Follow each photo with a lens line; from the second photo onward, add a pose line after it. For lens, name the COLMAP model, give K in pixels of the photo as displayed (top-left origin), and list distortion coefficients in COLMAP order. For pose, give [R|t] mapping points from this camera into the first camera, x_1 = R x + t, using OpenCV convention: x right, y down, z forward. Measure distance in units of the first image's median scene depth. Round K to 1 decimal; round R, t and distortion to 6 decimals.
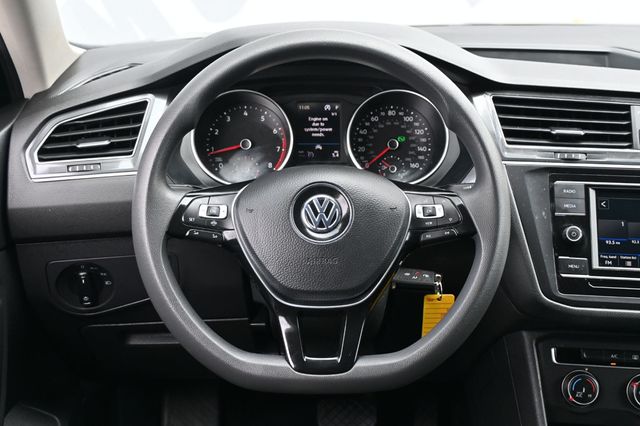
lens RADIAL K [[815.4, 0, 322.2], [0, 815.4, 218.6], [0, 0, 1]] dist [0.015669, 0.000000]
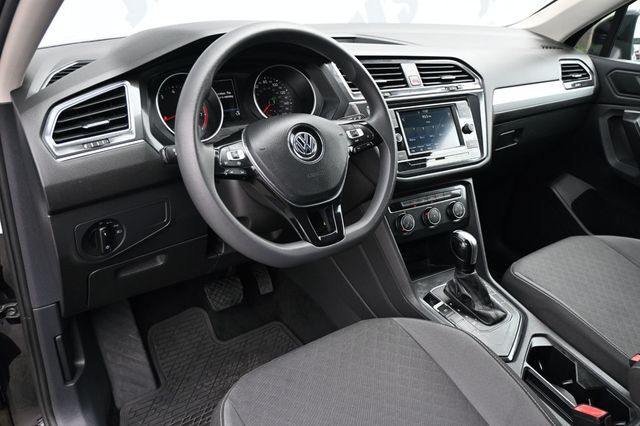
lens RADIAL K [[502.5, 0, 317.6], [0, 502.5, 217.6], [0, 0, 1]] dist [-0.007061, -0.001136]
pose [[0.819200, -0.230248, 0.525259, -0.436673], [0.174658, 0.972526, 0.153911, -0.011256], [-0.546266, -0.034343, 0.836908, 0.168970]]
